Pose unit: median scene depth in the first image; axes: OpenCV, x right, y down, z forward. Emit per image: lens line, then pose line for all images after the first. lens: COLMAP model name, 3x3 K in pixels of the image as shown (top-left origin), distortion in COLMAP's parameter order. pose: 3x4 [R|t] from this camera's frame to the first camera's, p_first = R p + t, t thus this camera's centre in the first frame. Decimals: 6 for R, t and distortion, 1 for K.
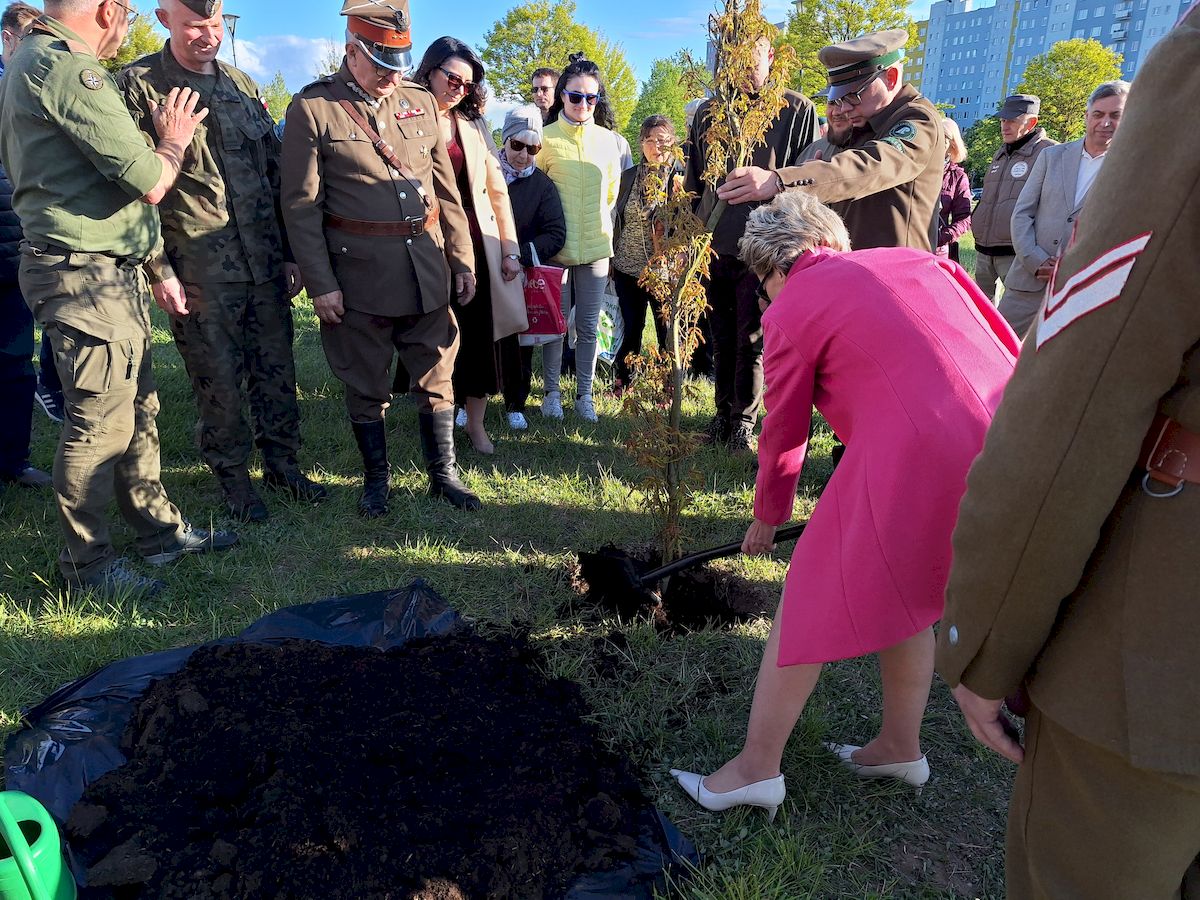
lens RADIAL K [[849.7, 0, 605.3], [0, 849.7, 464.7], [0, 0, 1]] dist [0.012823, -0.002673]
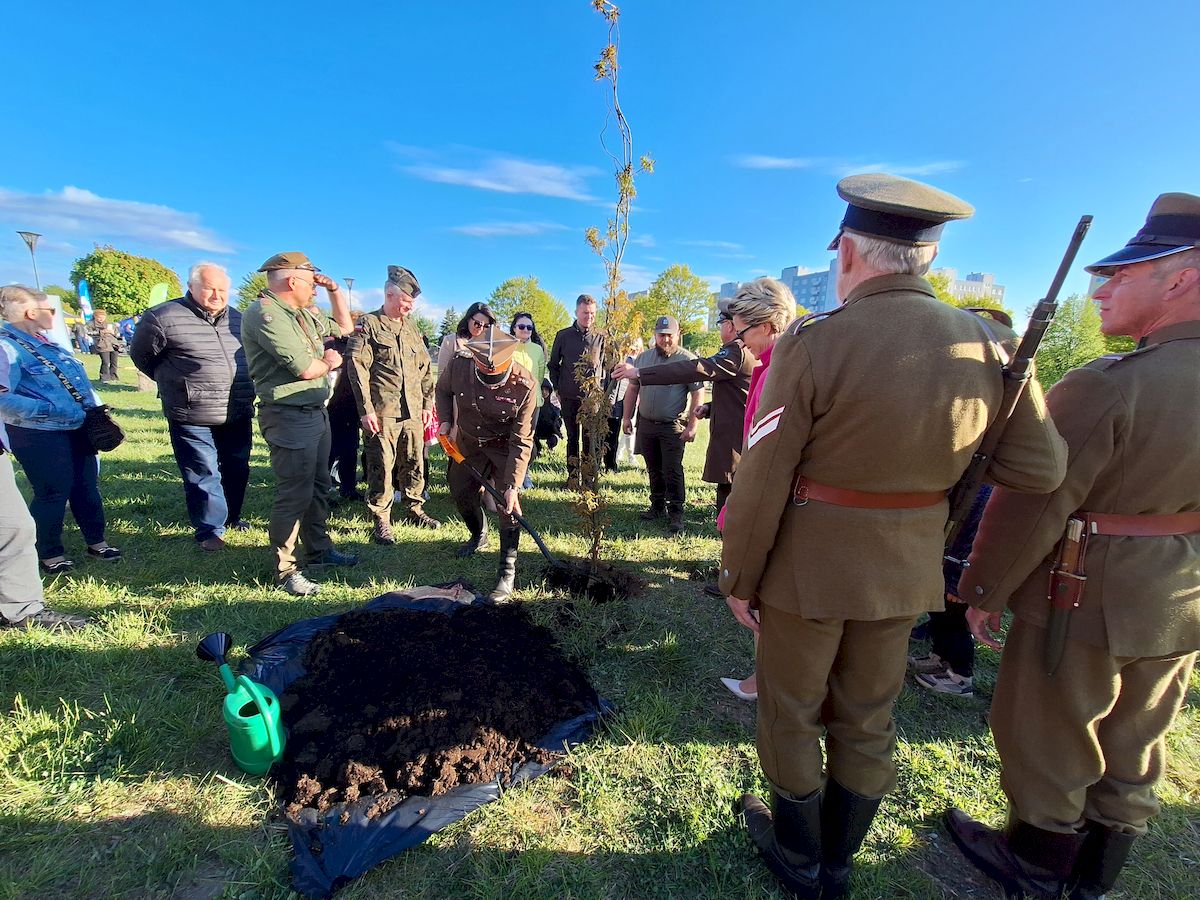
lens RADIAL K [[489.5, 0, 597.8], [0, 489.5, 452.5], [0, 0, 1]] dist [0.002165, -0.000084]
pose [[0.995433, 0.004096, 0.095378, -0.031806], [0.010213, 0.988777, -0.149052, 0.035041], [-0.094918, 0.149346, 0.984219, -0.152285]]
